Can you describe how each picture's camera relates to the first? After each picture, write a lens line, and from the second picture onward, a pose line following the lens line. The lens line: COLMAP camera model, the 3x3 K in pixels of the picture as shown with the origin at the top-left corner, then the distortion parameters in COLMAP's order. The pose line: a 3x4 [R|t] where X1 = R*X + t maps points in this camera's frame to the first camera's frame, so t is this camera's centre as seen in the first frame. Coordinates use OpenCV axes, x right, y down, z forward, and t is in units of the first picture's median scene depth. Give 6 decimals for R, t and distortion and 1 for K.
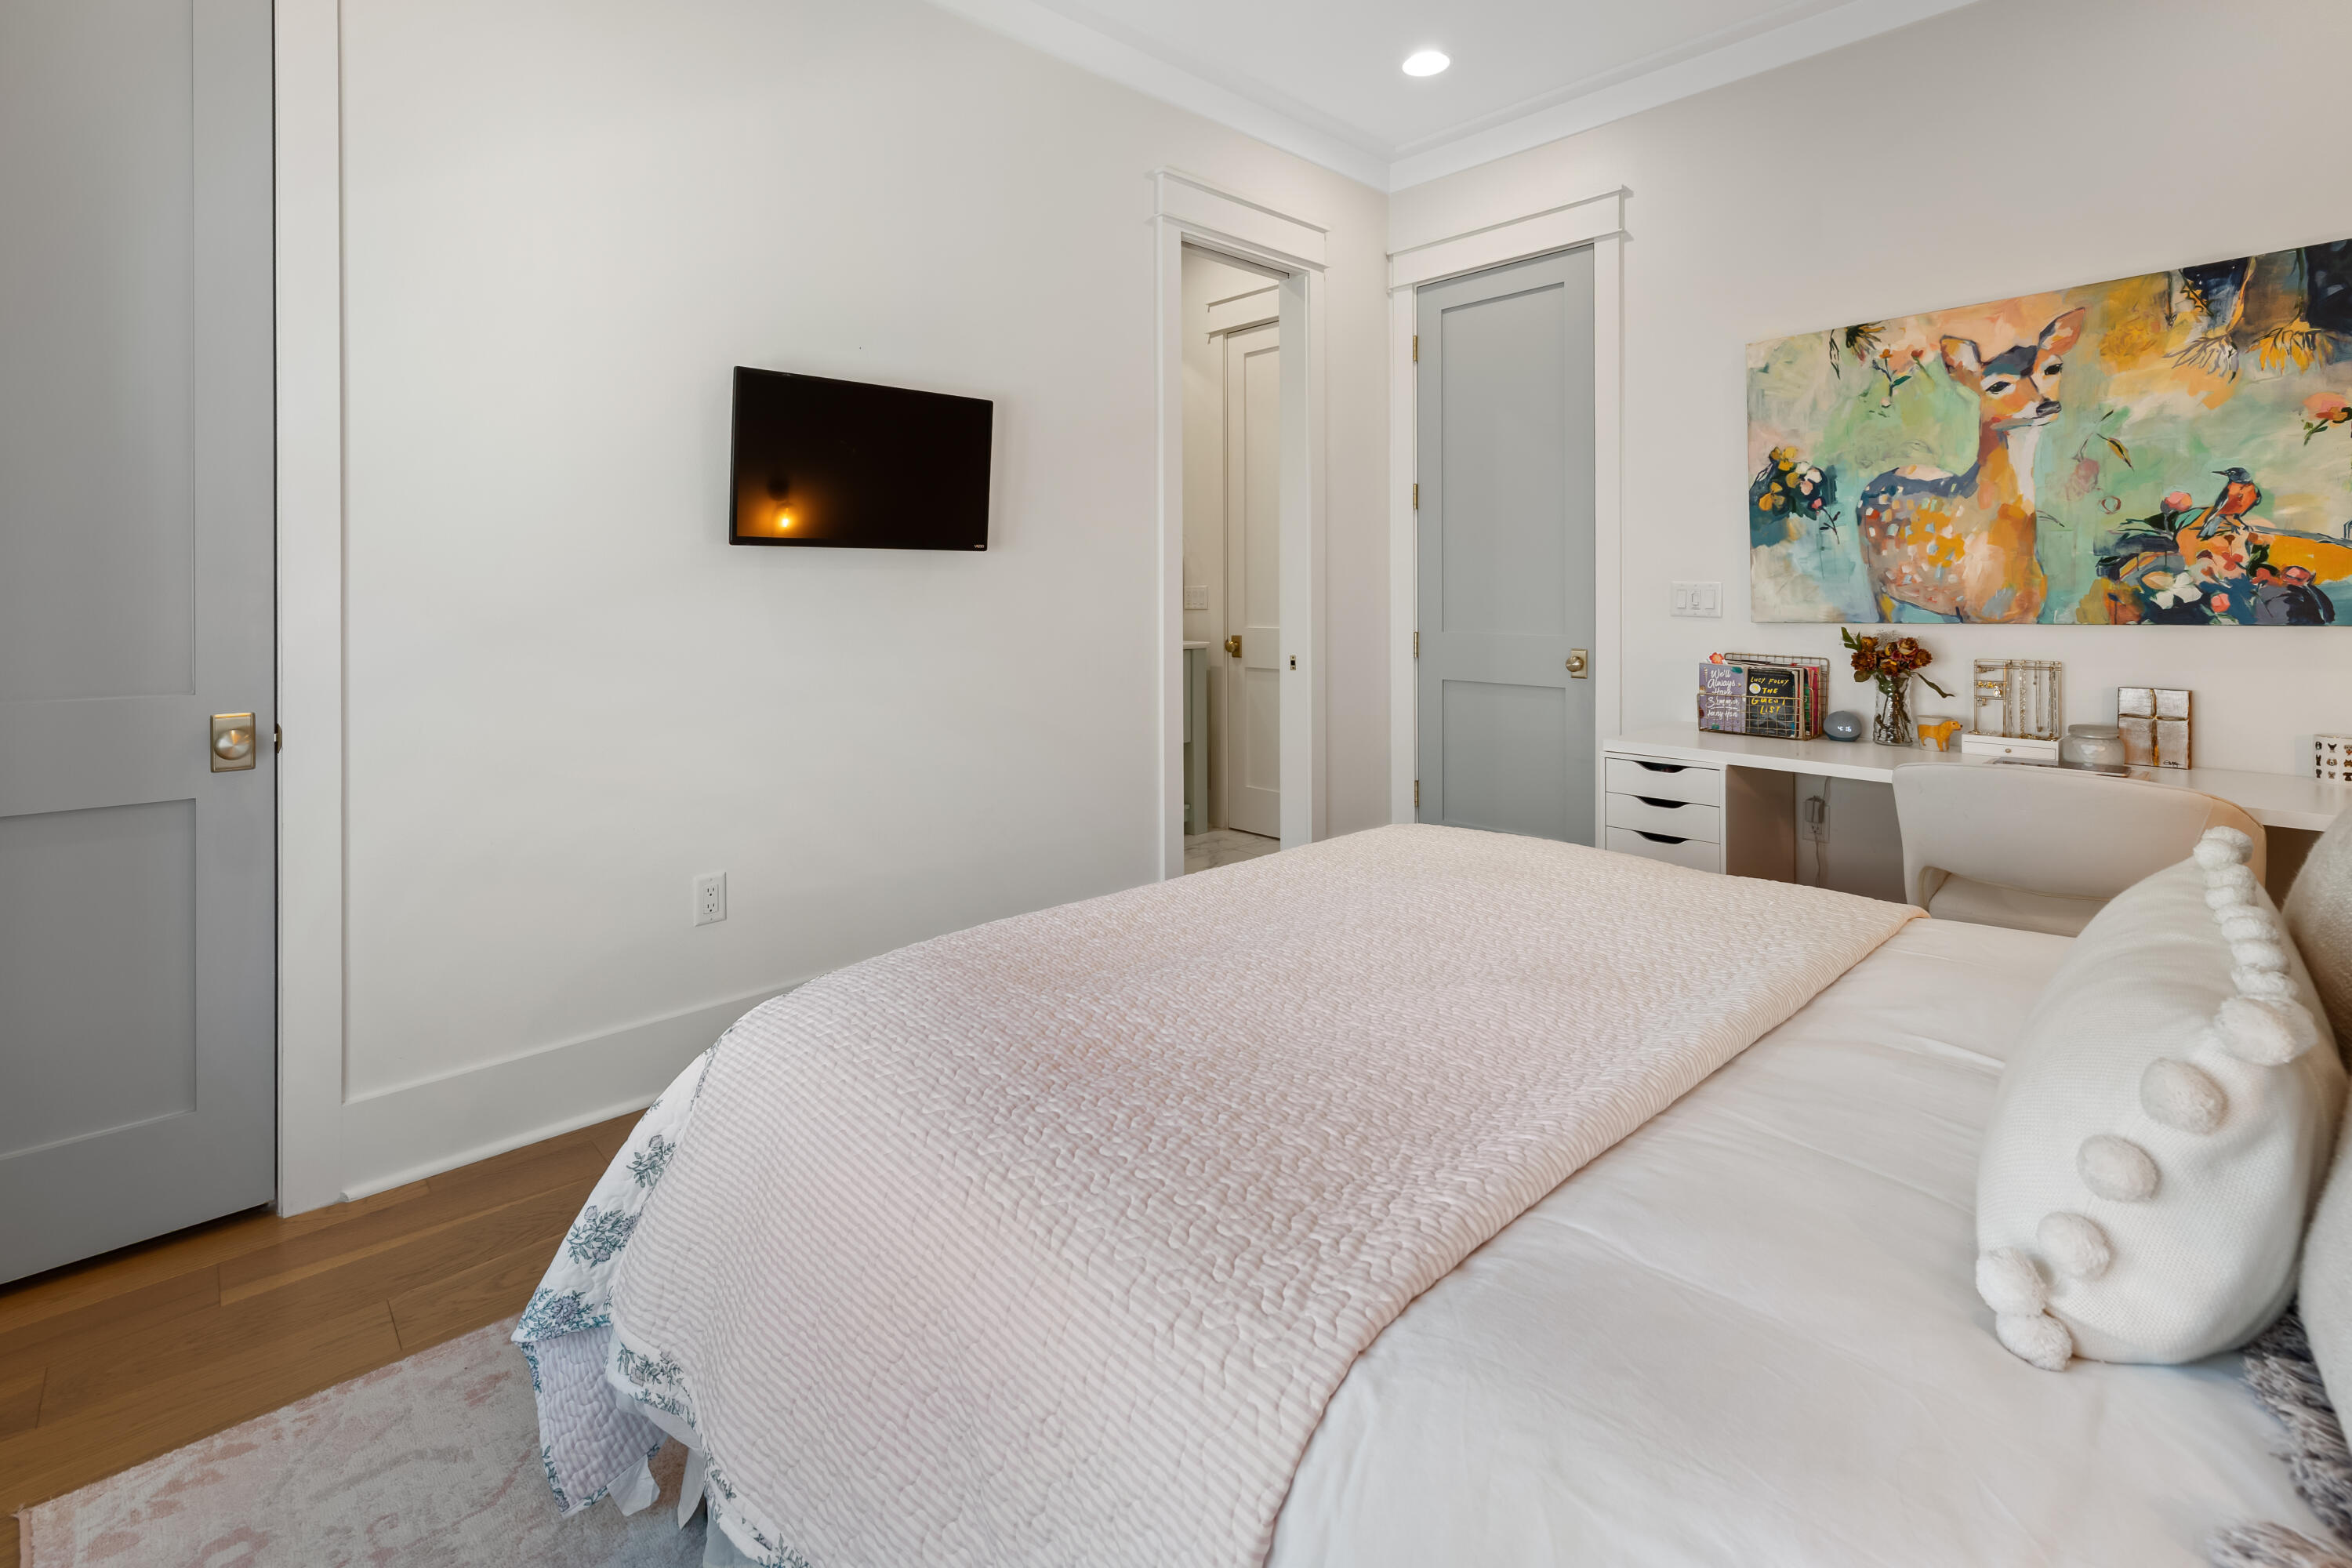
lens RADIAL K [[1037.7, 0, 1176.0], [0, 1037.7, 784.0], [0, 0, 1]] dist [0.000604, 0.000223]
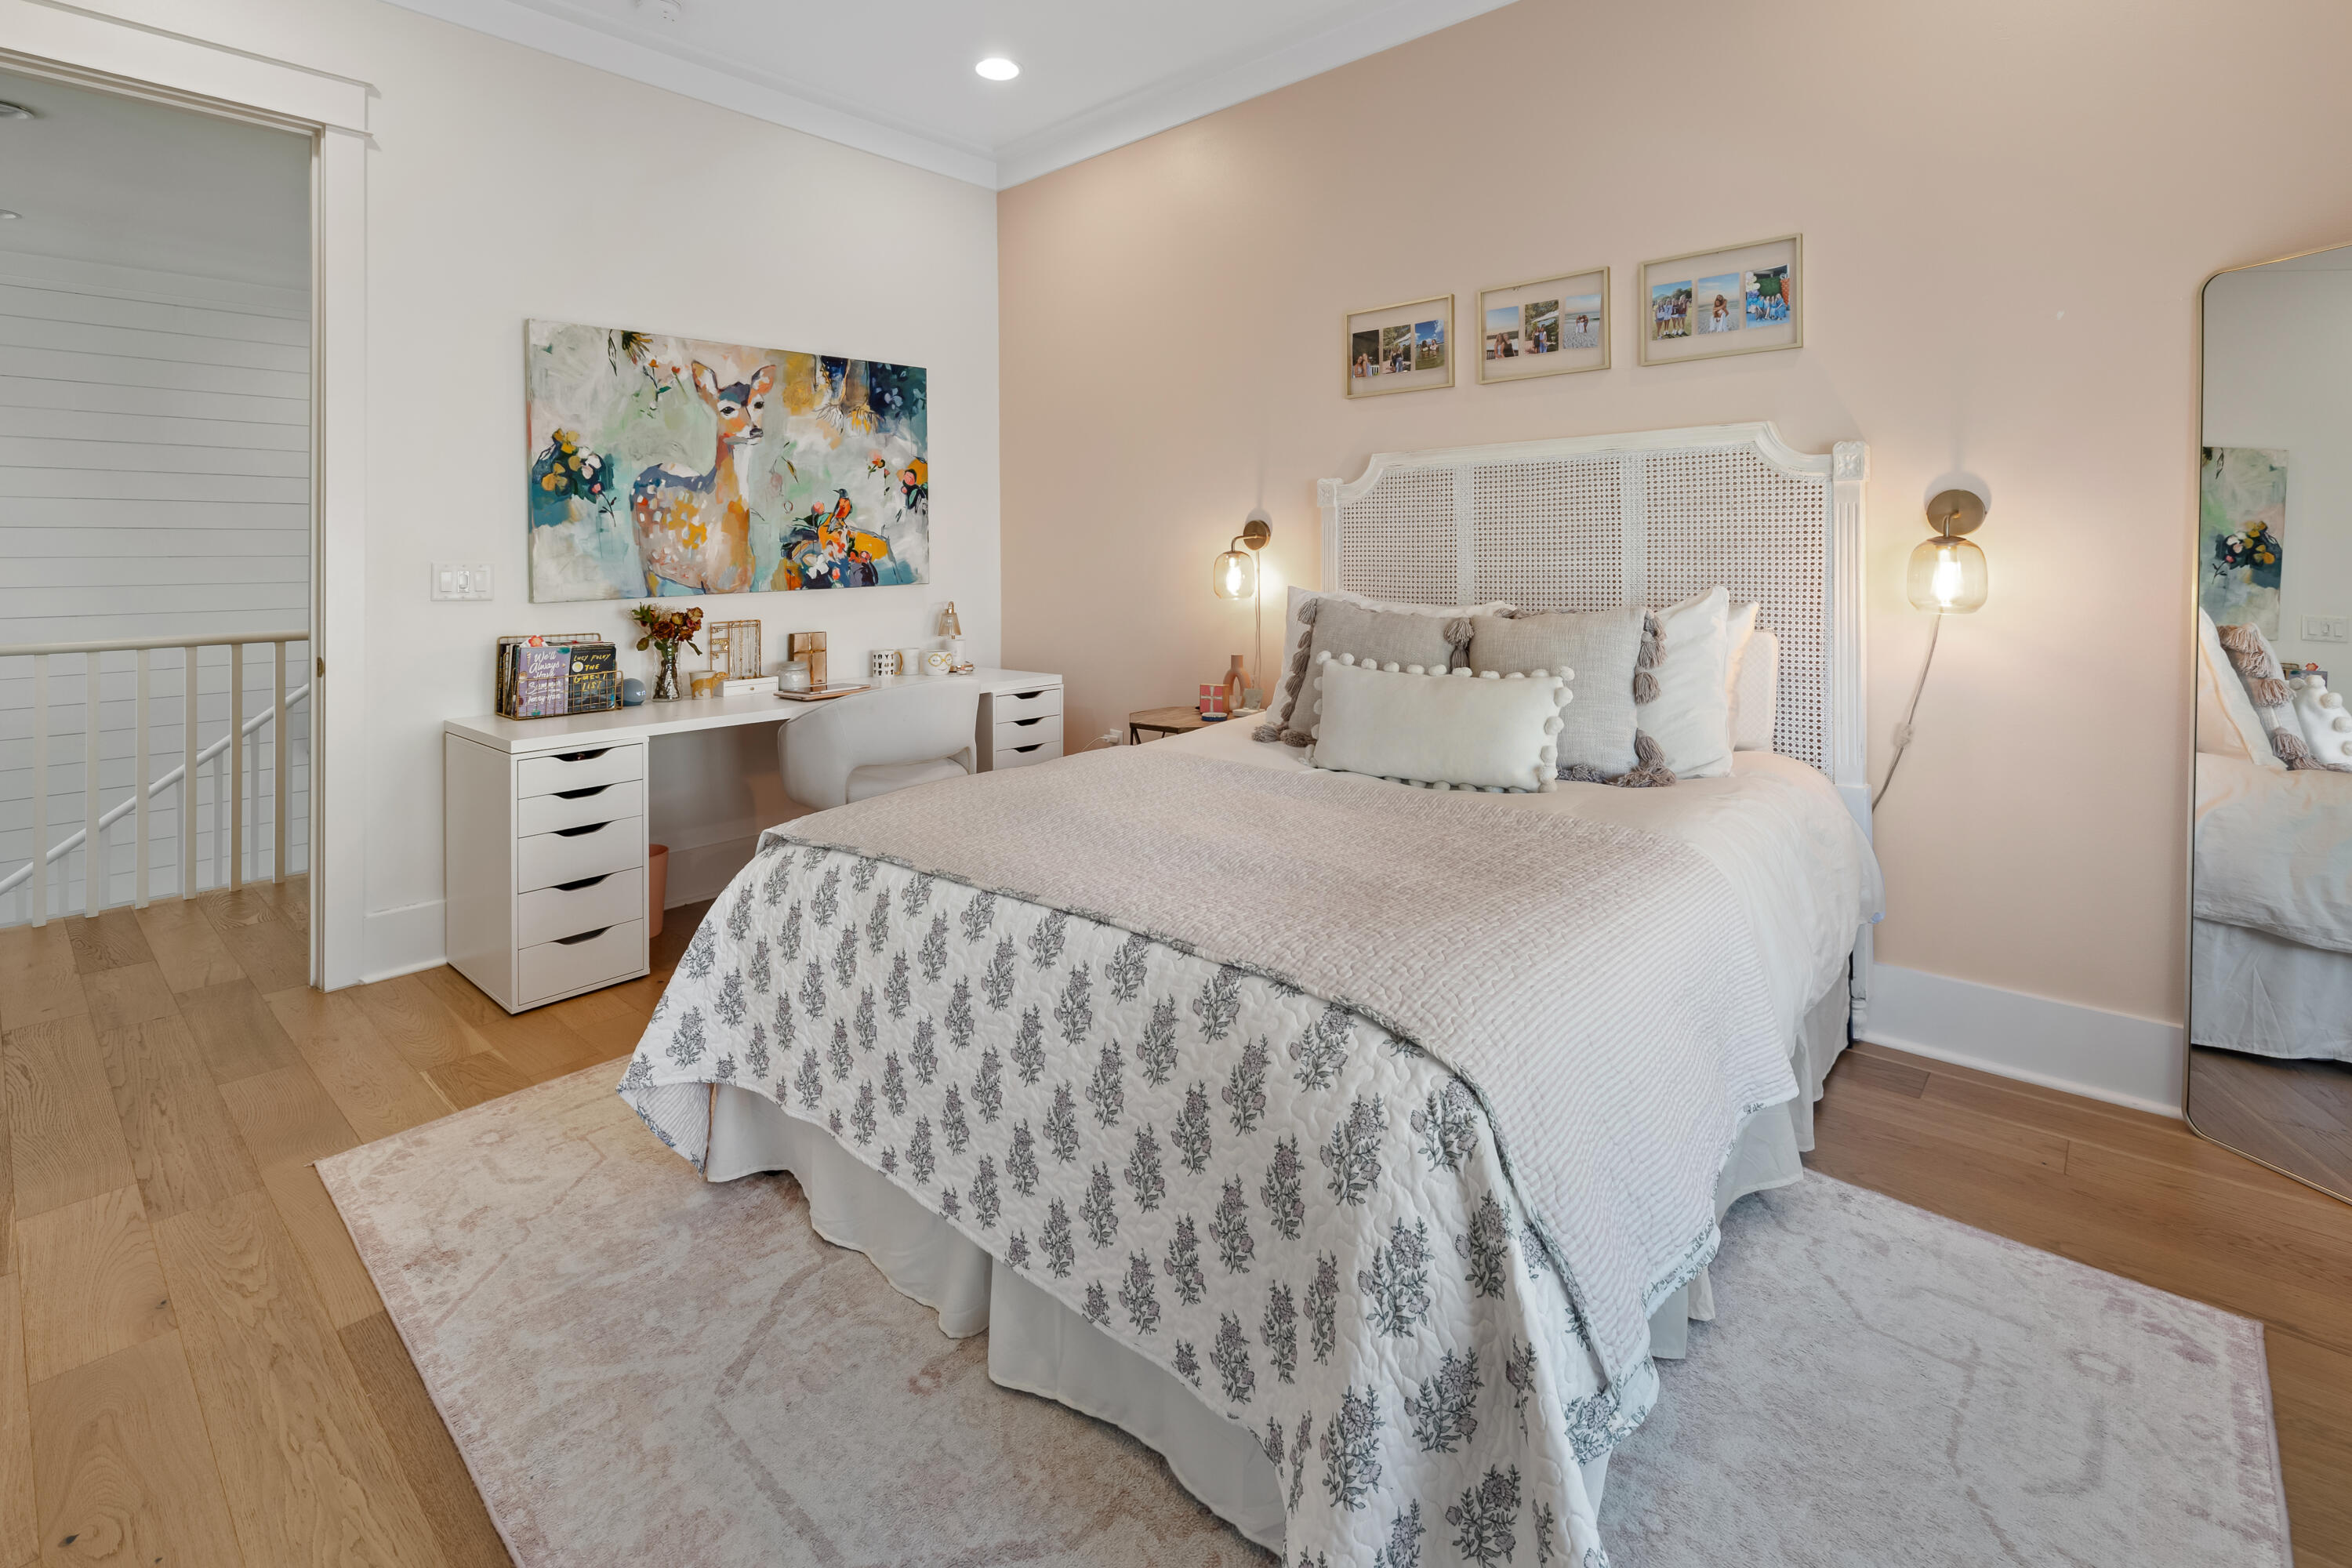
lens RADIAL K [[1037.7, 0, 1176.0], [0, 1037.7, 784.0], [0, 0, 1]] dist [0.000604, 0.000223]
pose [[-0.081762, -0.212187, 0.973803, -0.582285], [0.193381, 0.955128, 0.224355, -0.112284], [-0.977711, 0.206658, -0.037060, 0.563515]]
